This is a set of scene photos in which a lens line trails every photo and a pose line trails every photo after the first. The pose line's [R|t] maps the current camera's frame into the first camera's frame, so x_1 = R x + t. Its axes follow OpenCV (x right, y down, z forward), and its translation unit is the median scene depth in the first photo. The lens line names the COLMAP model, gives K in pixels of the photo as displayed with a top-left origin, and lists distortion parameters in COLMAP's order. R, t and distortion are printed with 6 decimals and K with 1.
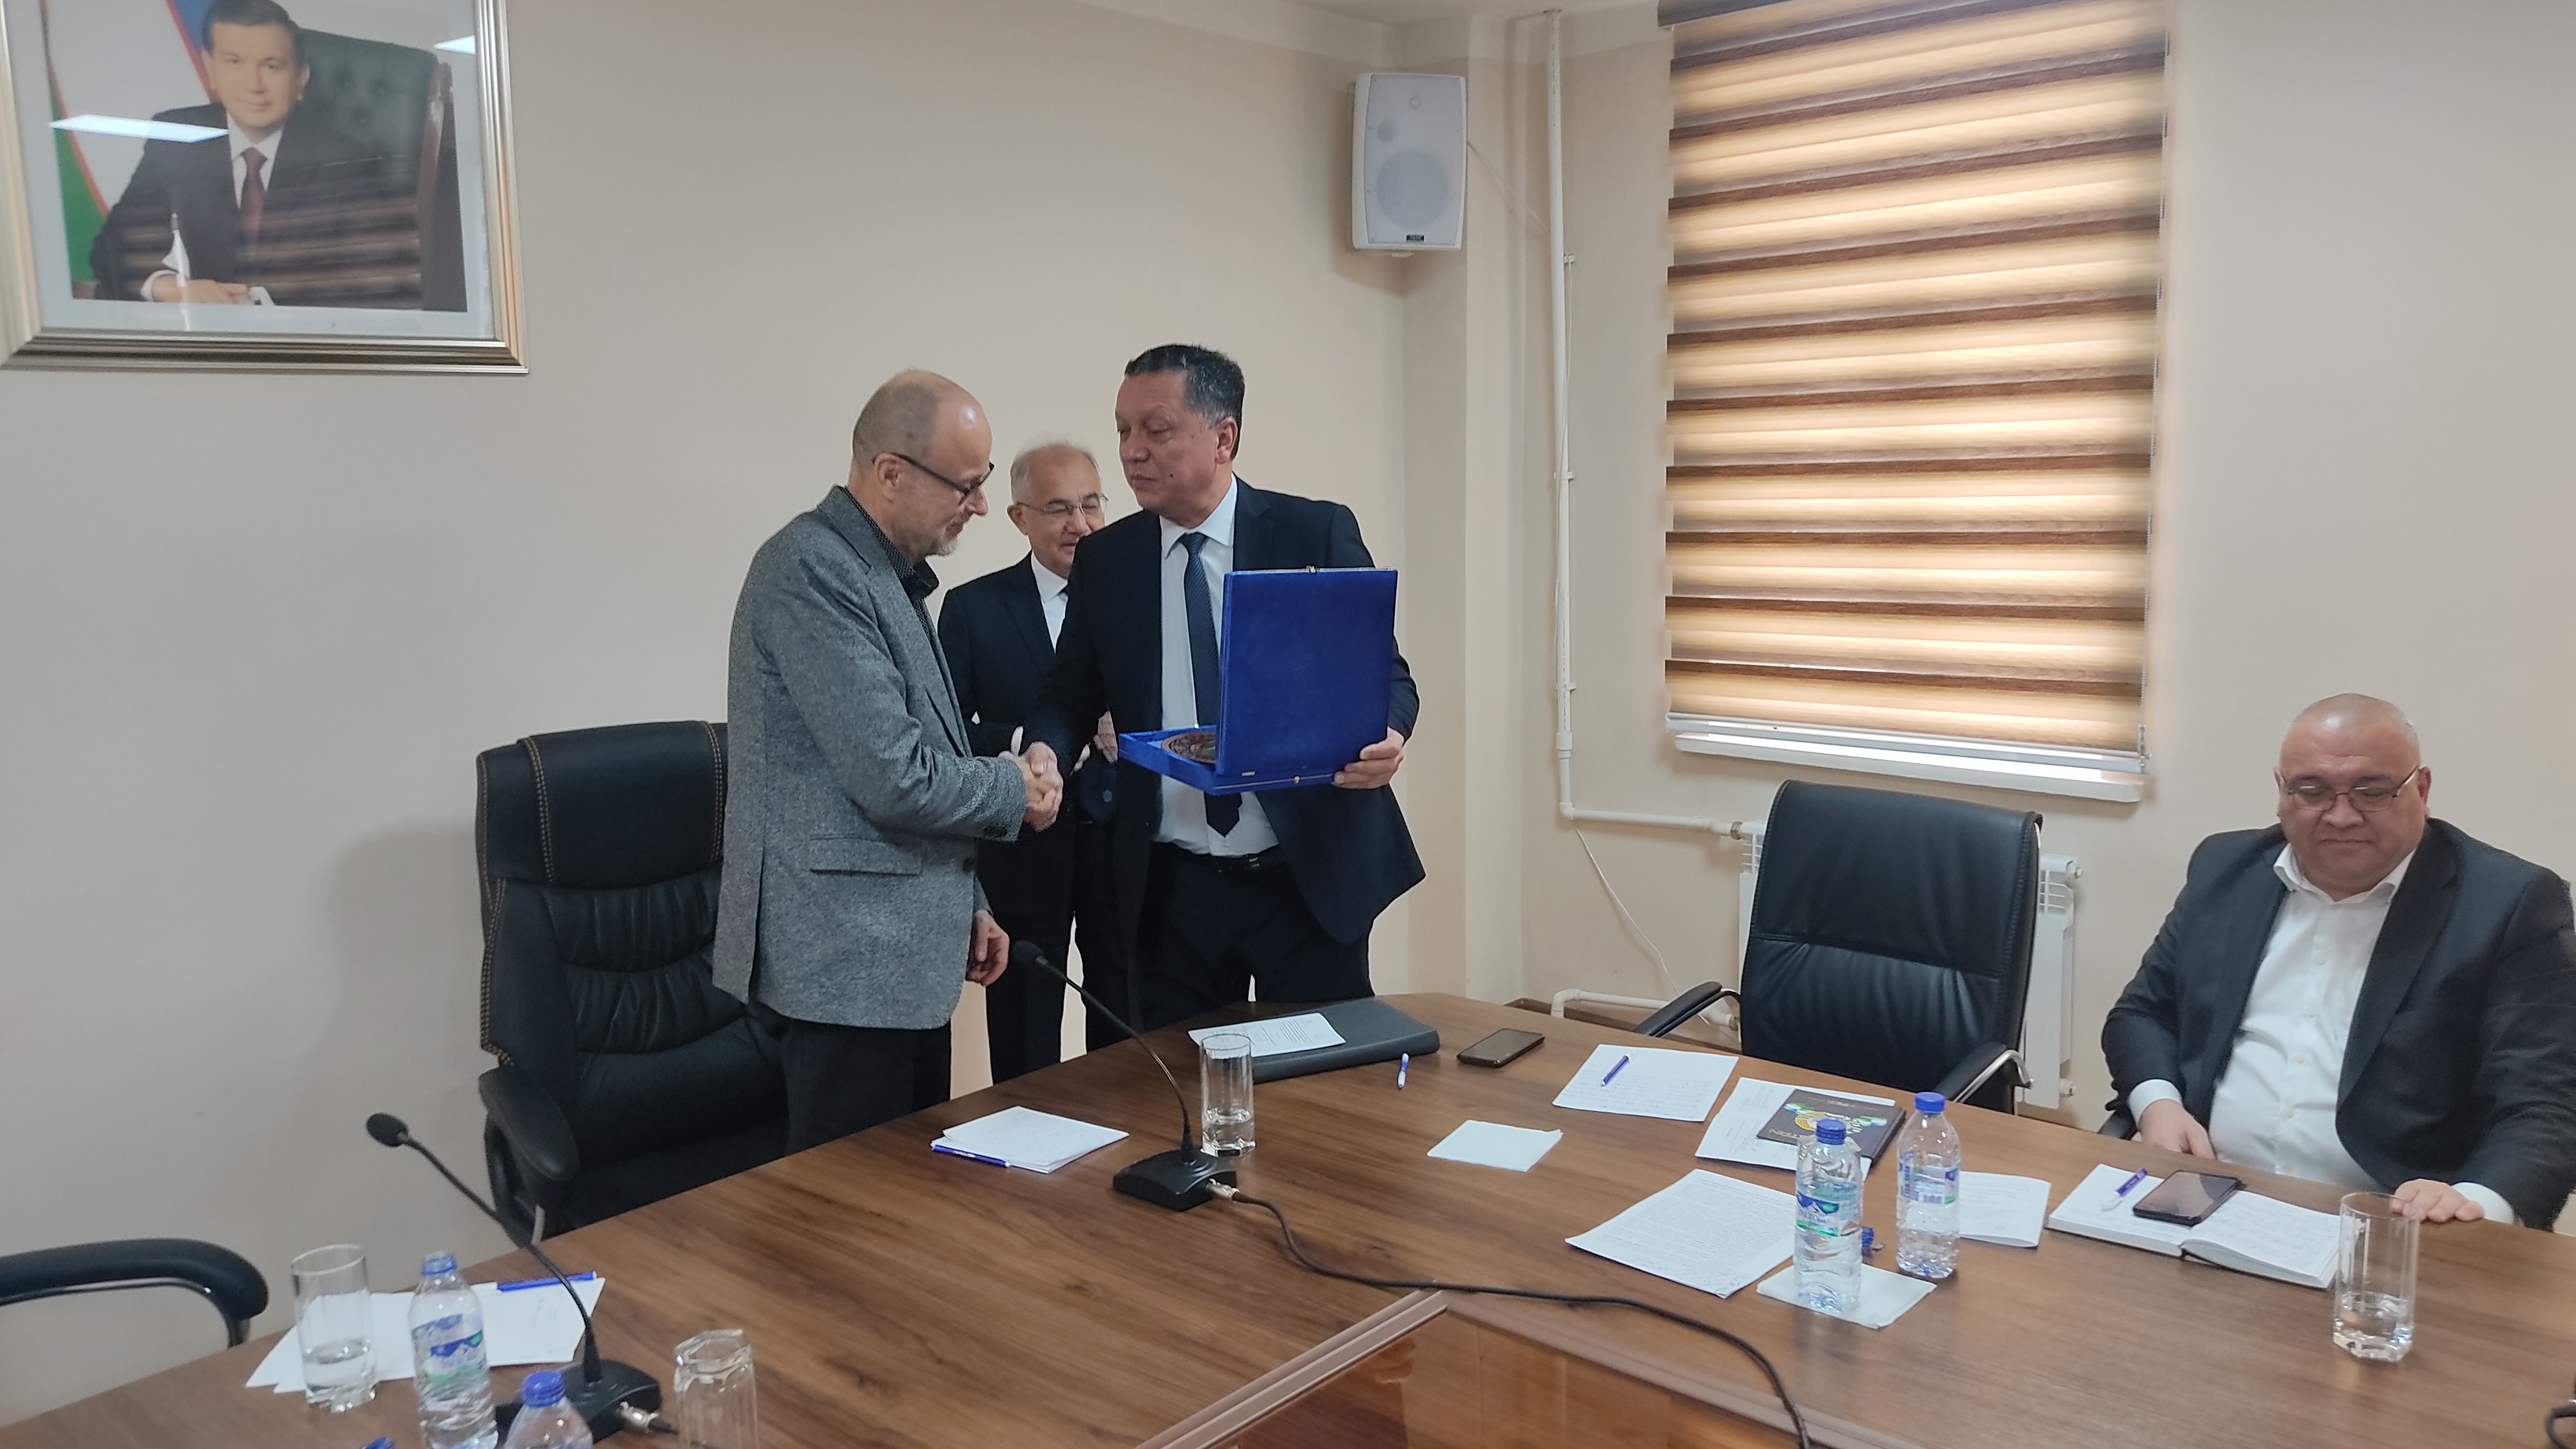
lens RADIAL K [[1909.2, 0, 1259.8], [0, 1909.2, 761.4], [0, 0, 1]] dist [0.011577, -0.017446]
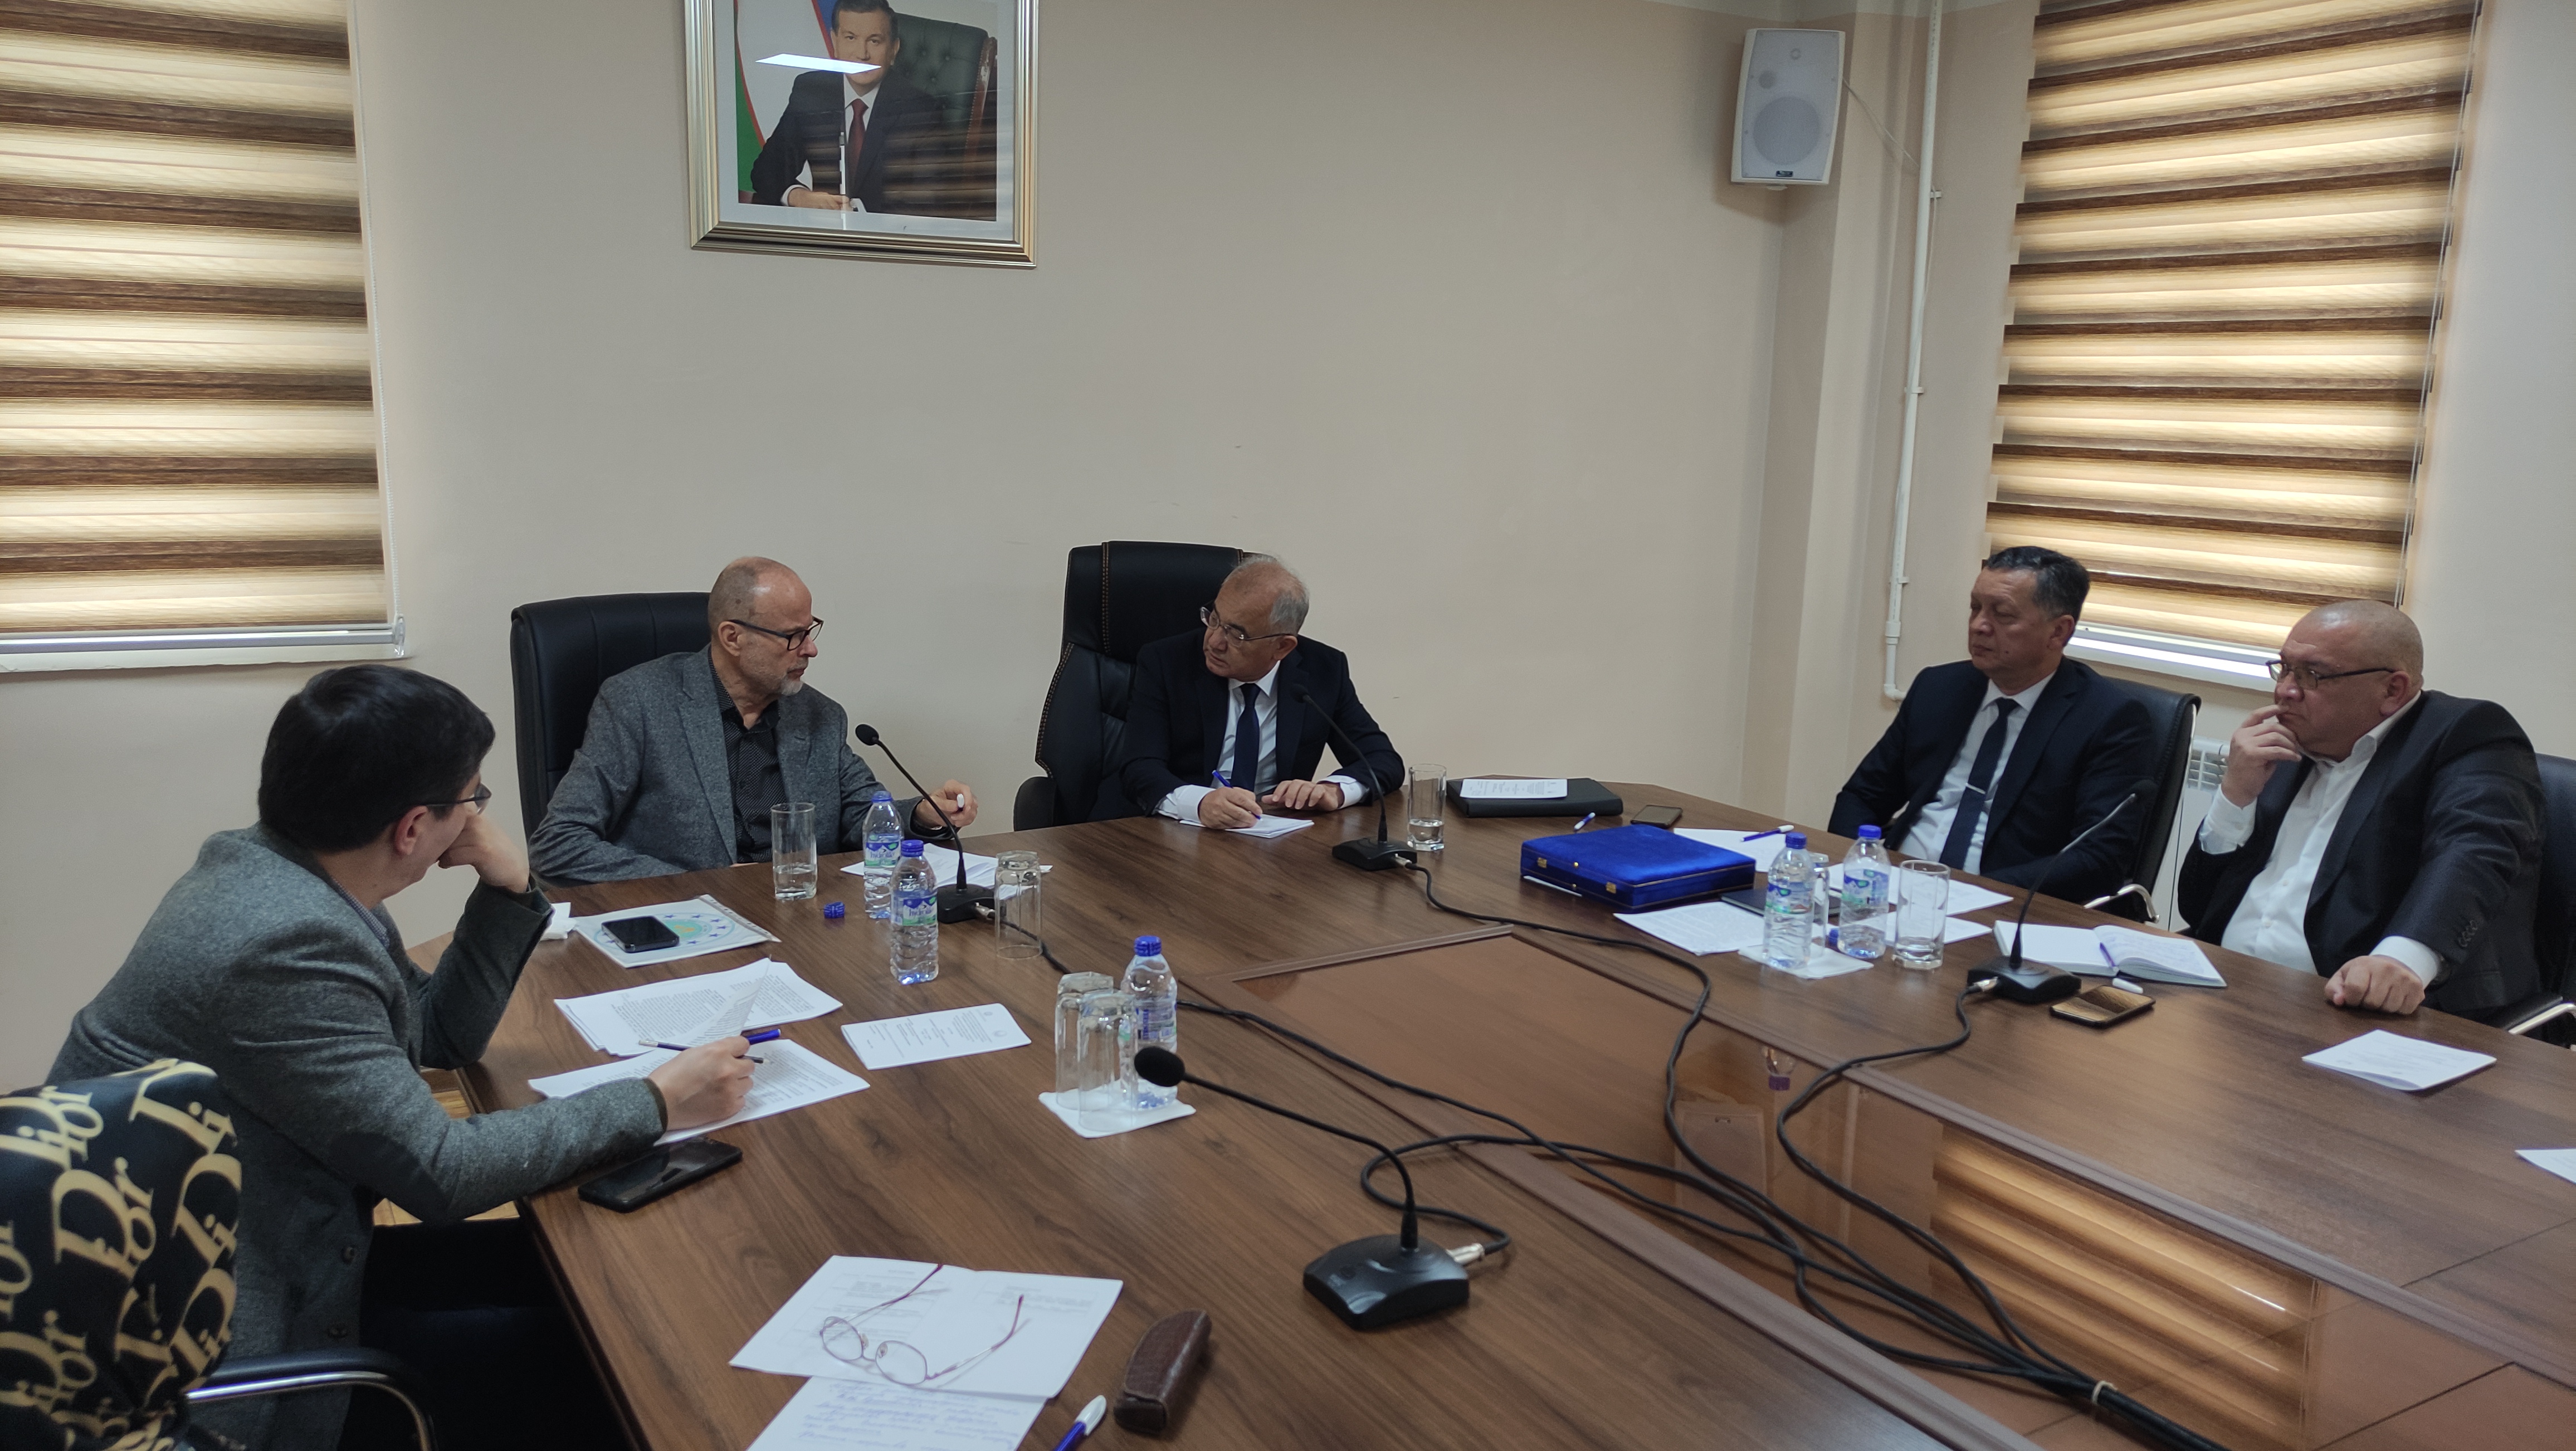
lens RADIAL K [[1905.3, 0, 1289.5], [0, 1905.3, 727.1], [0, 0, 1]] dist [0.028092, -0.002493]
pose [[0.960564, 0.097054, -0.260573, 0.146957], [-0.089753, 0.995168, 0.039800, 0.042972], [0.263176, -0.014843, 0.964634, -0.219676]]
